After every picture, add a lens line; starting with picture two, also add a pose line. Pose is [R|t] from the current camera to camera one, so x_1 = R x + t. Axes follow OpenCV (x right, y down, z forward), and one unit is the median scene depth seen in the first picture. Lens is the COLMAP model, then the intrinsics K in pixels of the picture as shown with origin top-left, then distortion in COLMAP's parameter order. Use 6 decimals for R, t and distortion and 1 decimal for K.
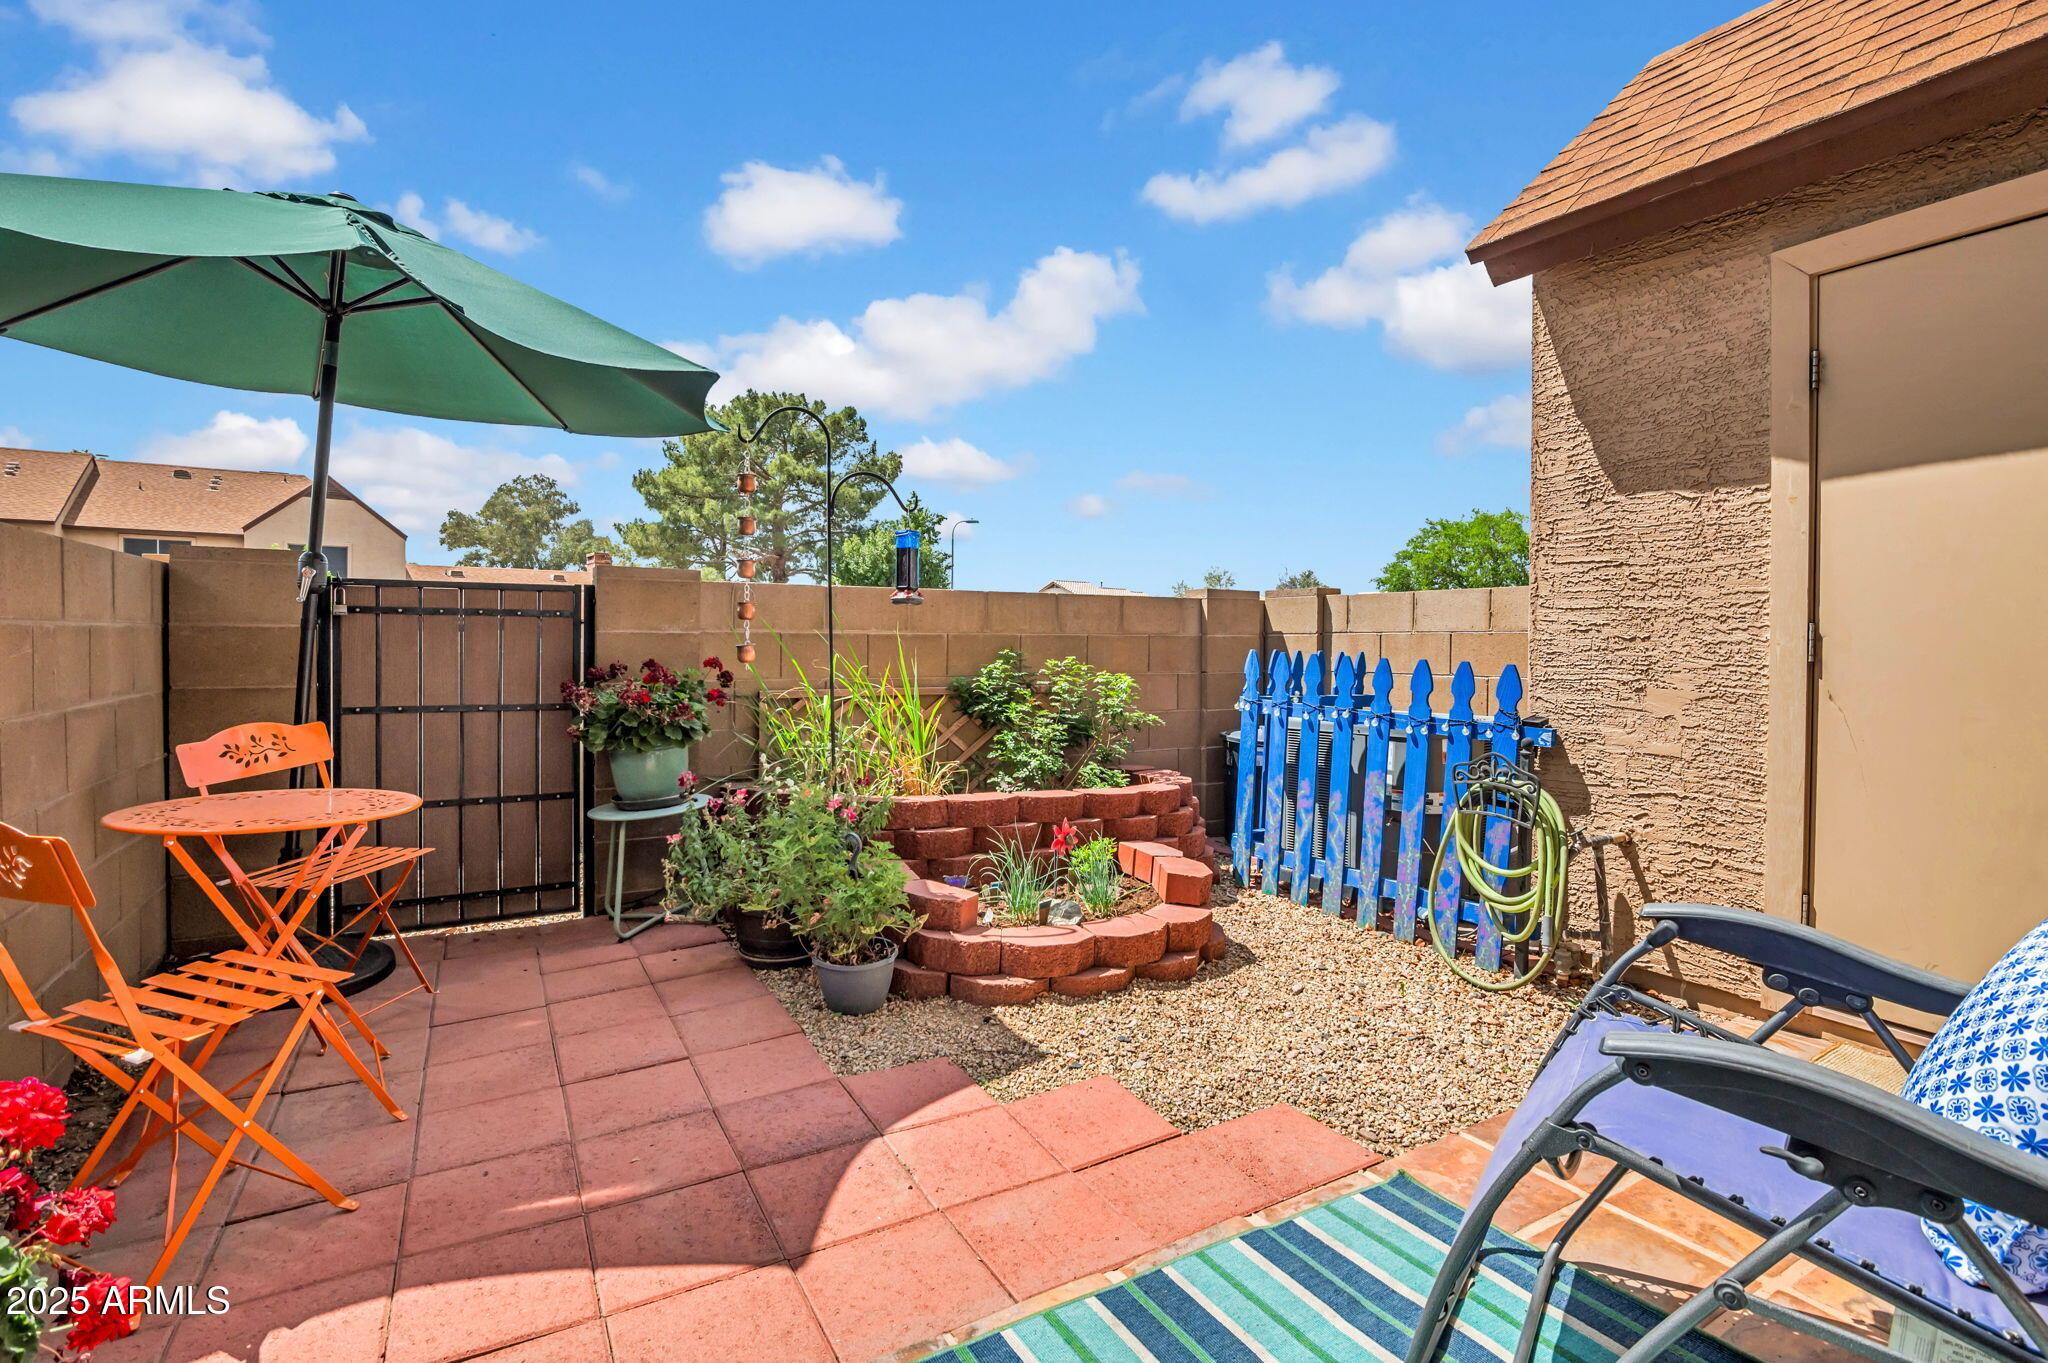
lens RADIAL K [[947.1, 0, 1023.5], [0, 947.1, 660.5], [0, 0, 1]] dist [-0.003395, -0.000541]
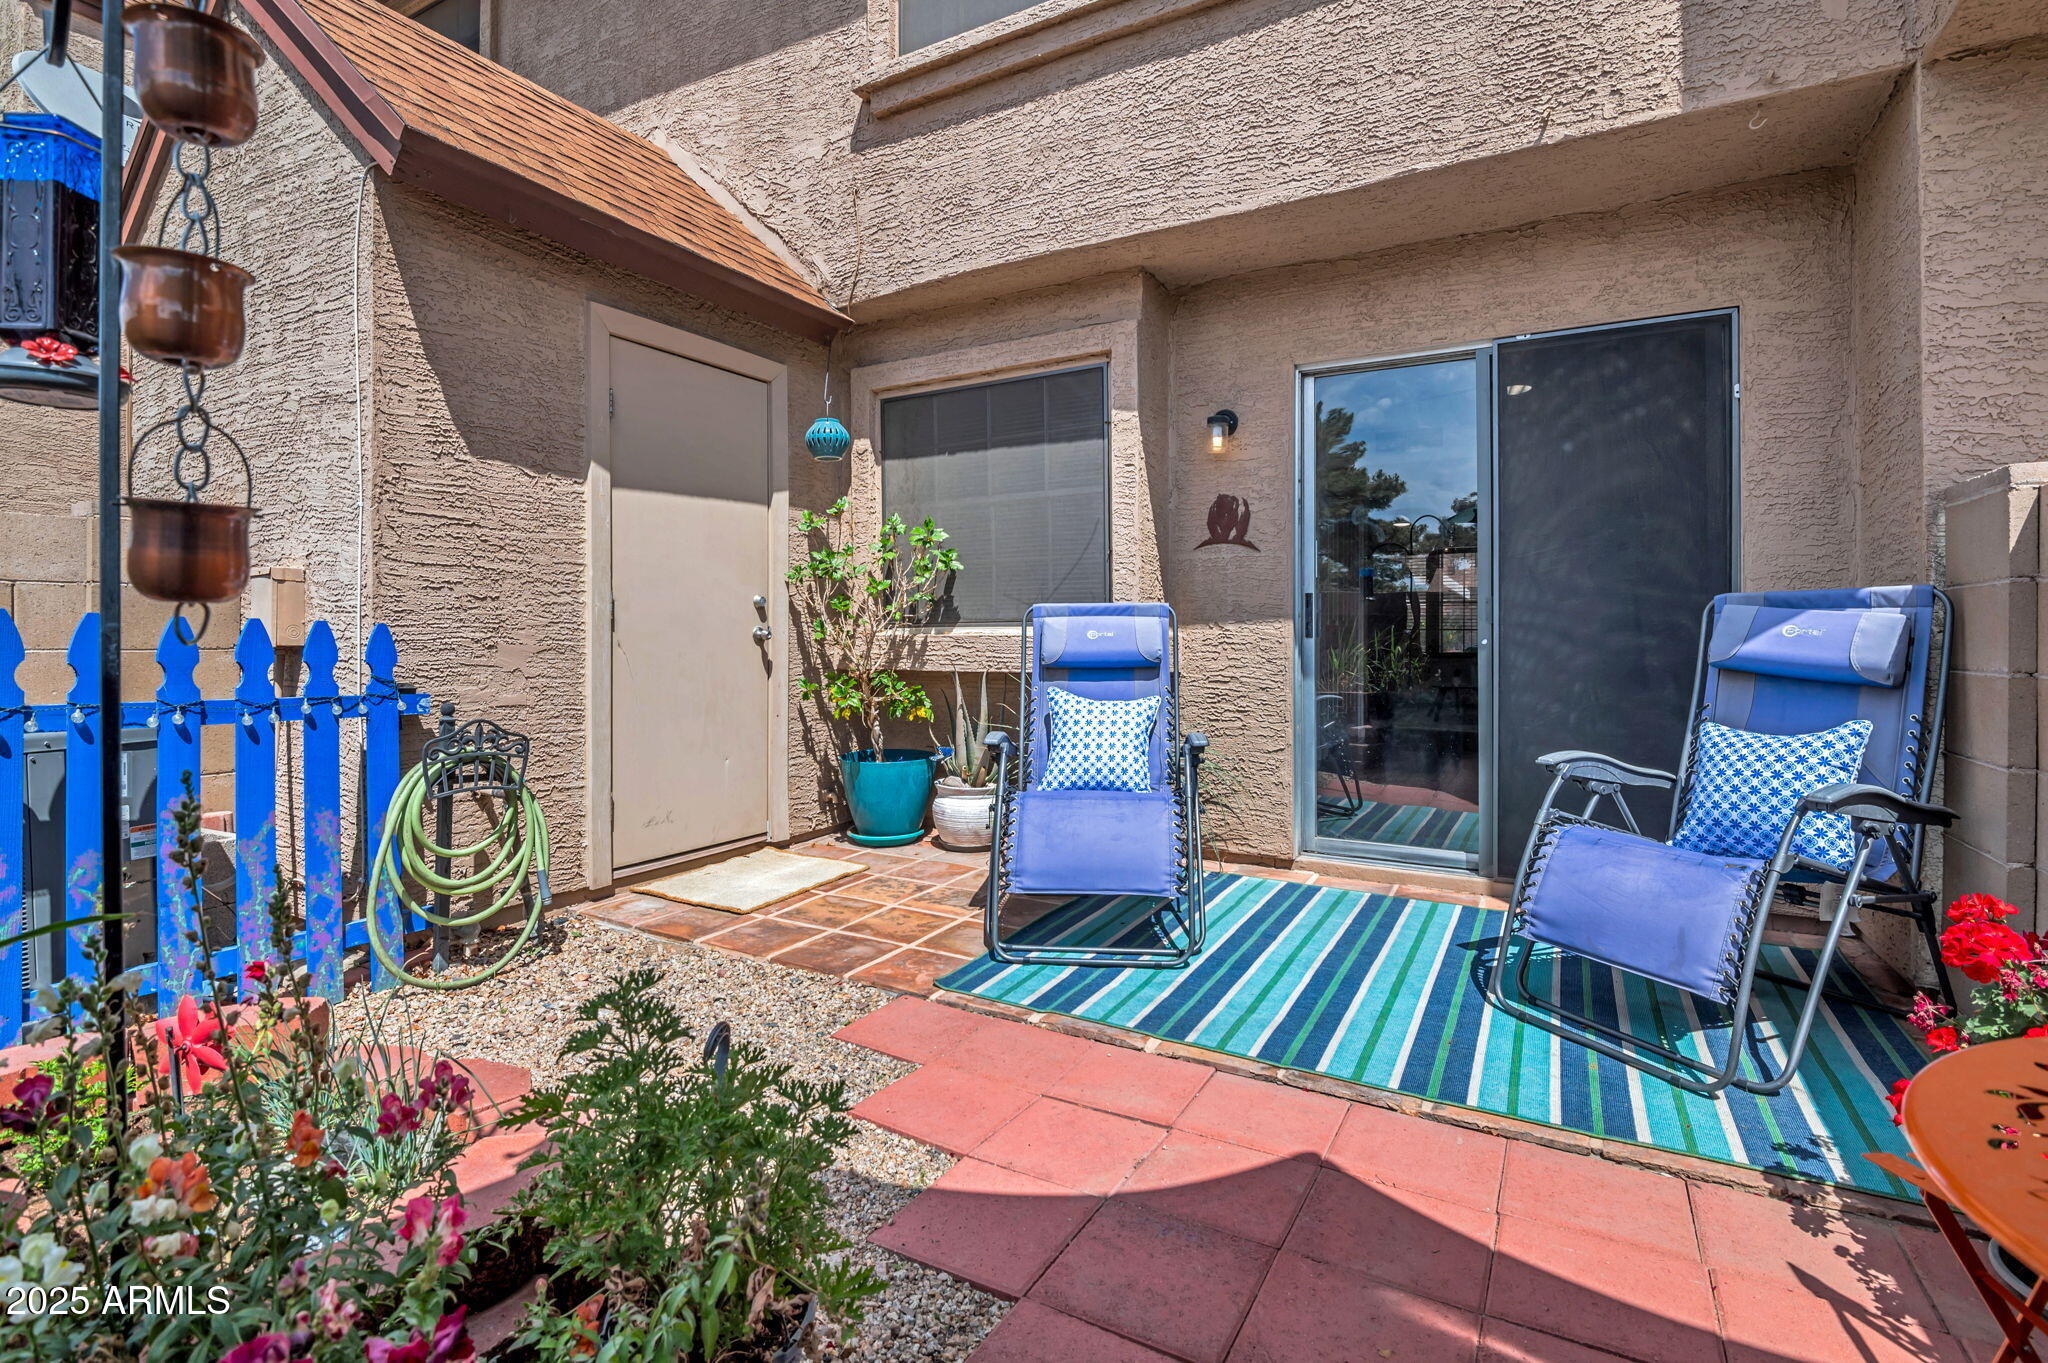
lens RADIAL K [[947.1, 0, 1033.1], [0, 947.1, 639.6], [0, 0, 1]] dist [-0.003395, -0.000541]
pose [[-0.488938, -0.007225, 0.872288, -0.571498], [0.016741, 0.999704, 0.017664, 0.014977], [-0.872158, 0.023239, -0.488673, 1.009086]]
